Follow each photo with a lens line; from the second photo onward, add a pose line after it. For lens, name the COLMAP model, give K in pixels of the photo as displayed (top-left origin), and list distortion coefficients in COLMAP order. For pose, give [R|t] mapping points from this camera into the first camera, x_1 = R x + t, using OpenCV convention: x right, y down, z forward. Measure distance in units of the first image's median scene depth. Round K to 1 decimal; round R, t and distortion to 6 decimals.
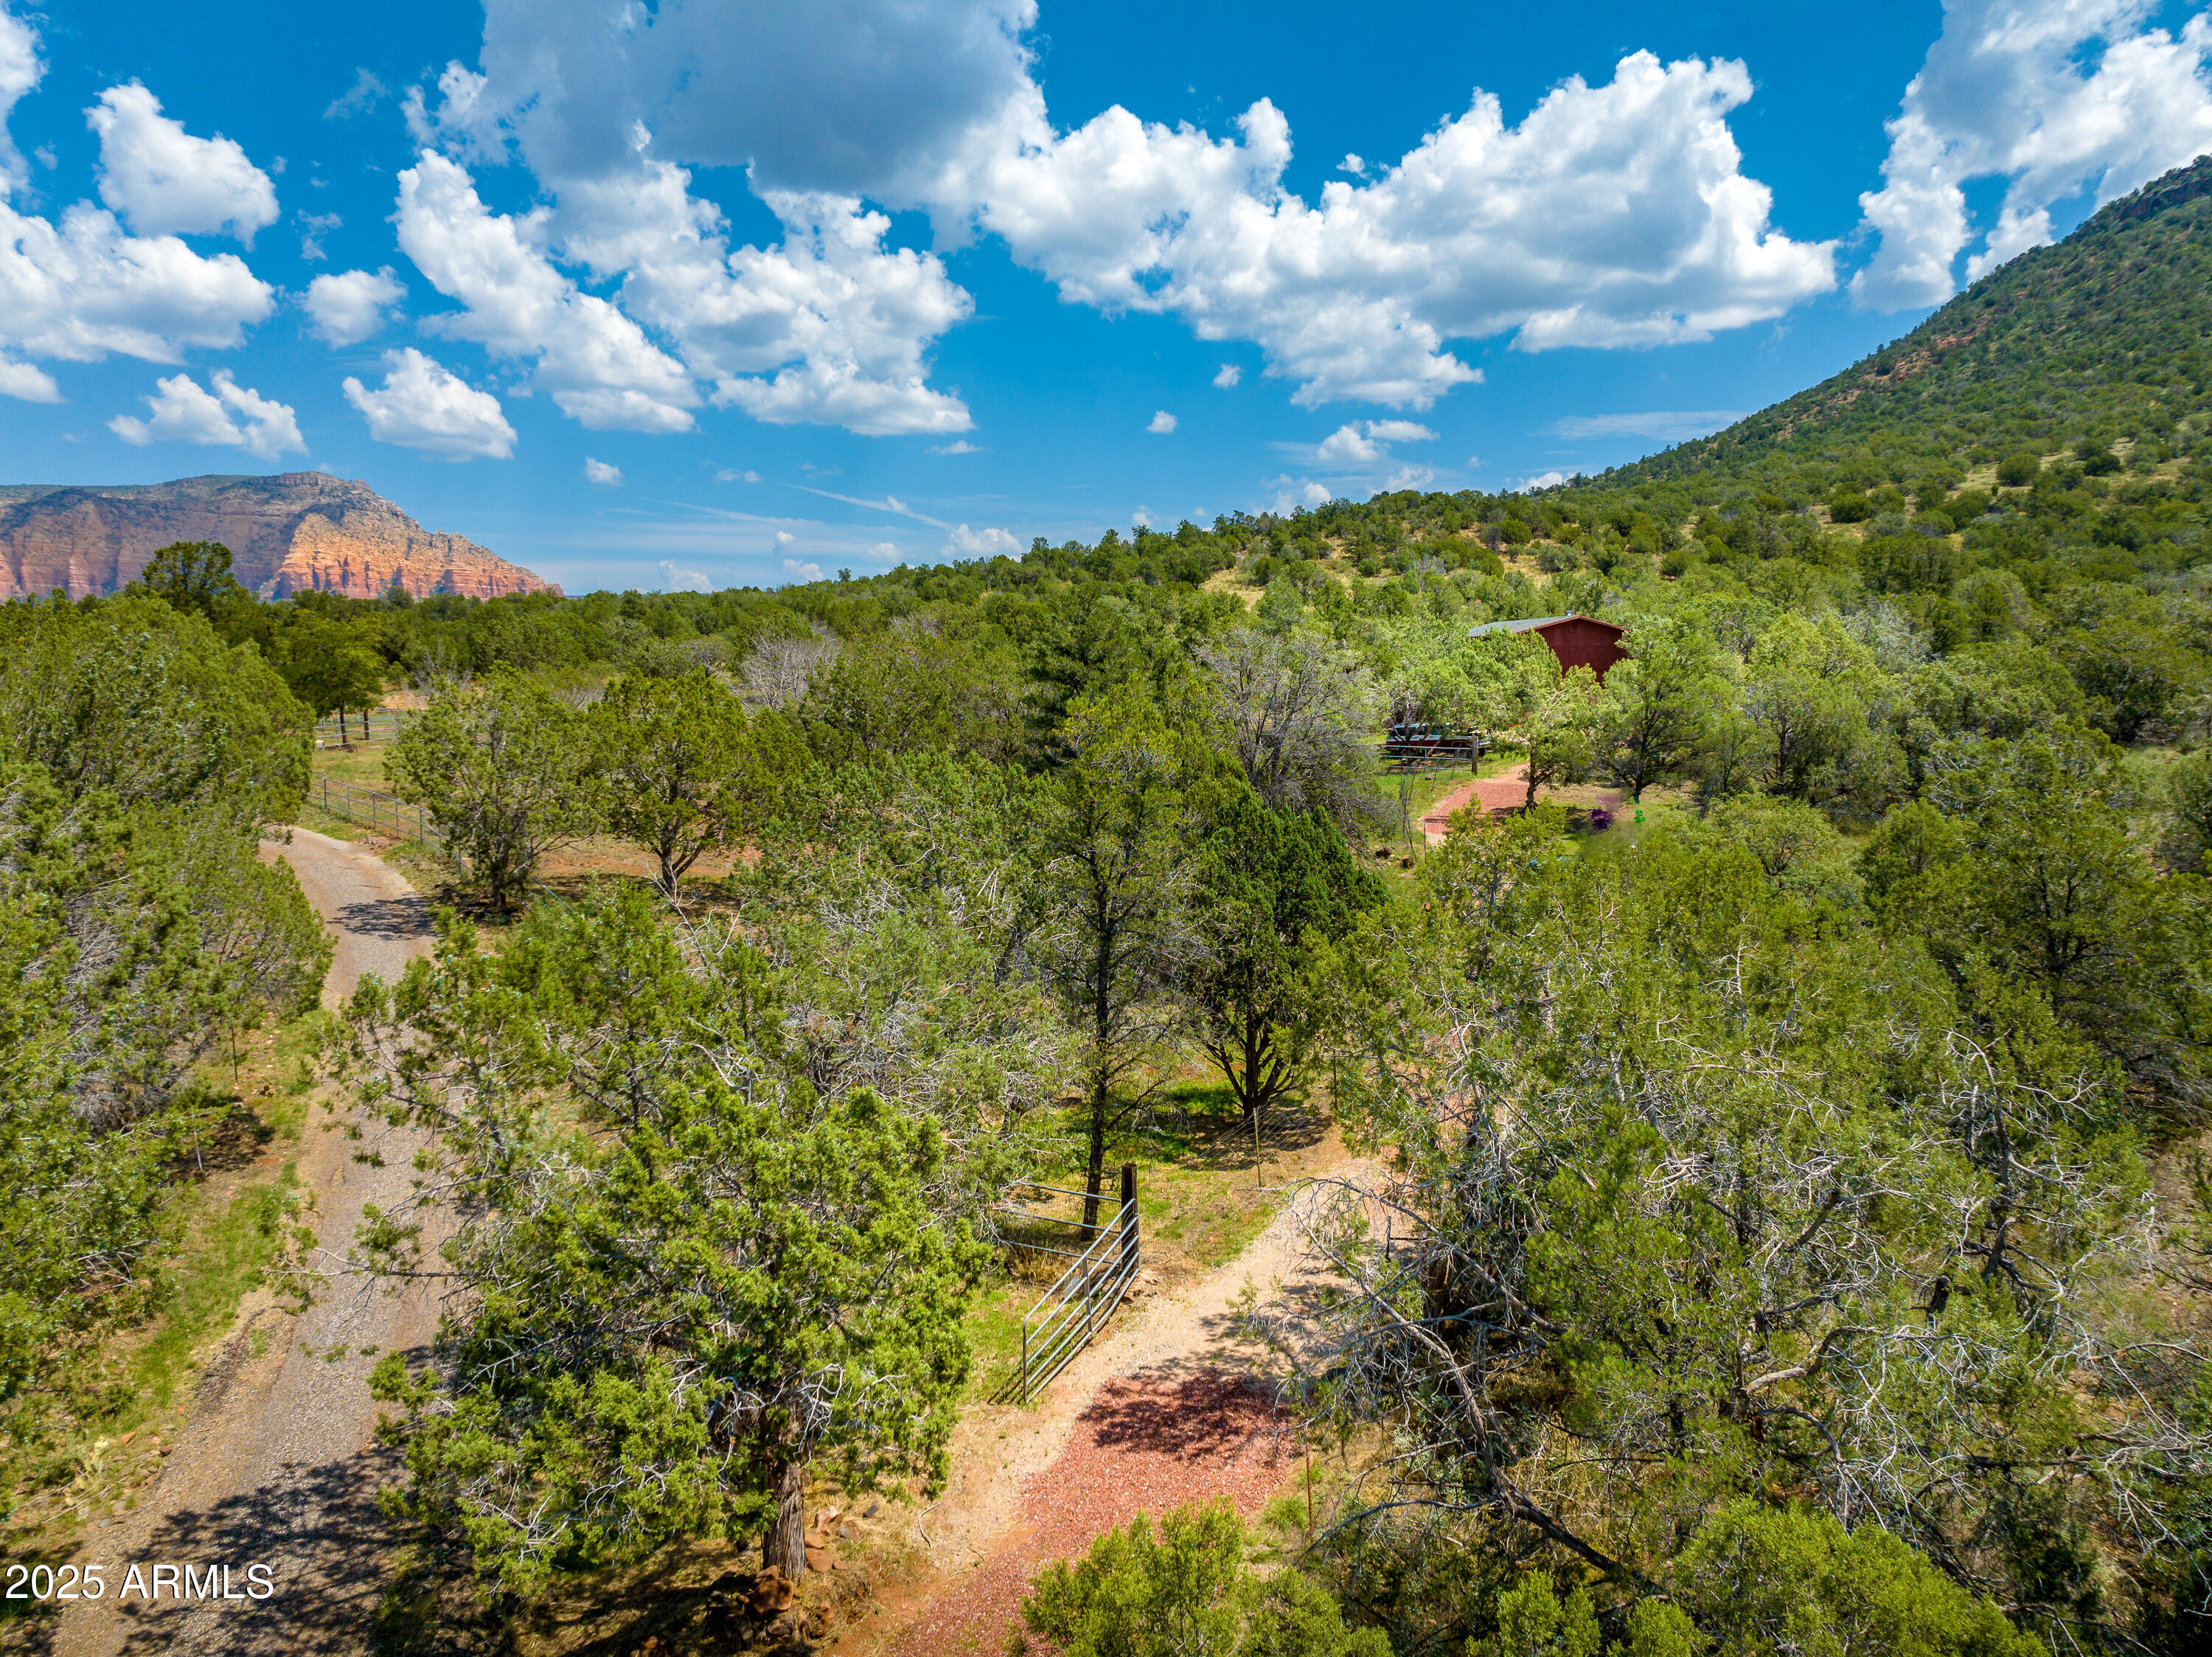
lens RADIAL K [[1518.3, 0, 1106.0], [0, 1518.3, 828.5], [0, 0, 1]] dist [-0.064065, 0.028279]
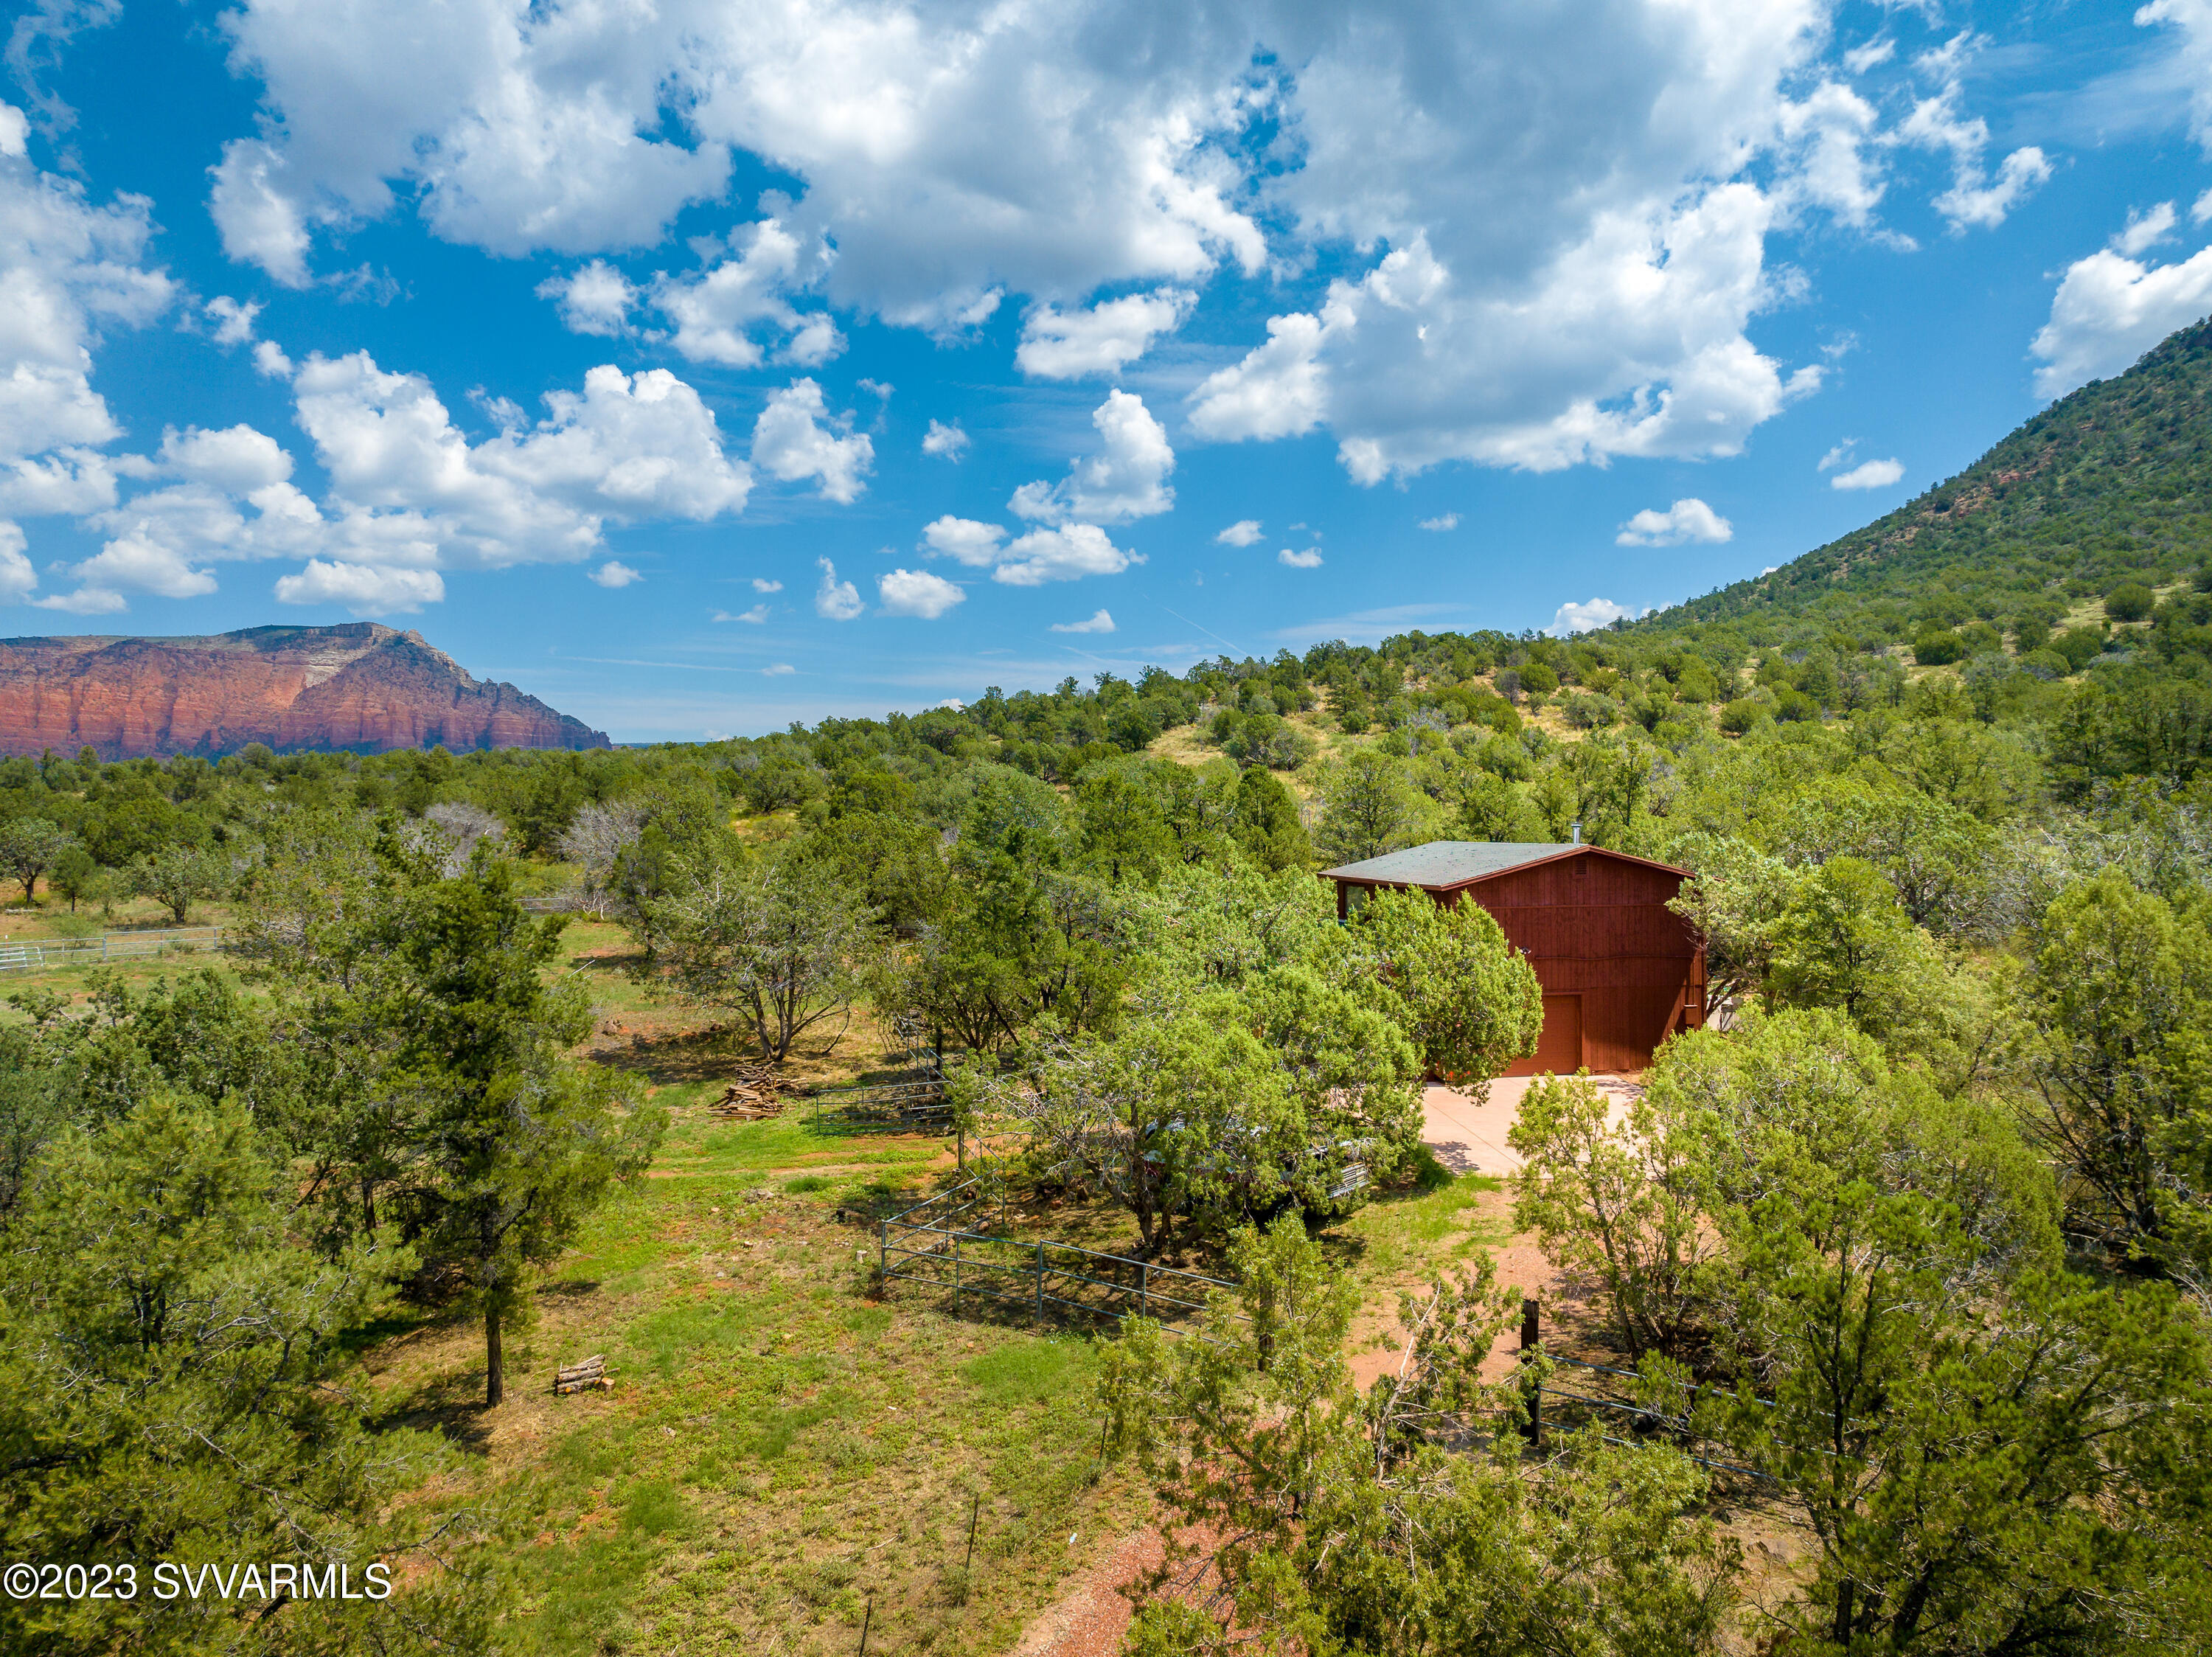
lens RADIAL K [[1518.3, 0, 1106.0], [0, 1518.3, 828.5], [0, 0, 1]] dist [-0.064065, 0.028279]
pose [[0.999505, 0.000194, -0.031452, 0.053748], [-0.003208, 0.995395, -0.095800, -0.030801], [0.031289, 0.095853, 0.994904, 0.157918]]
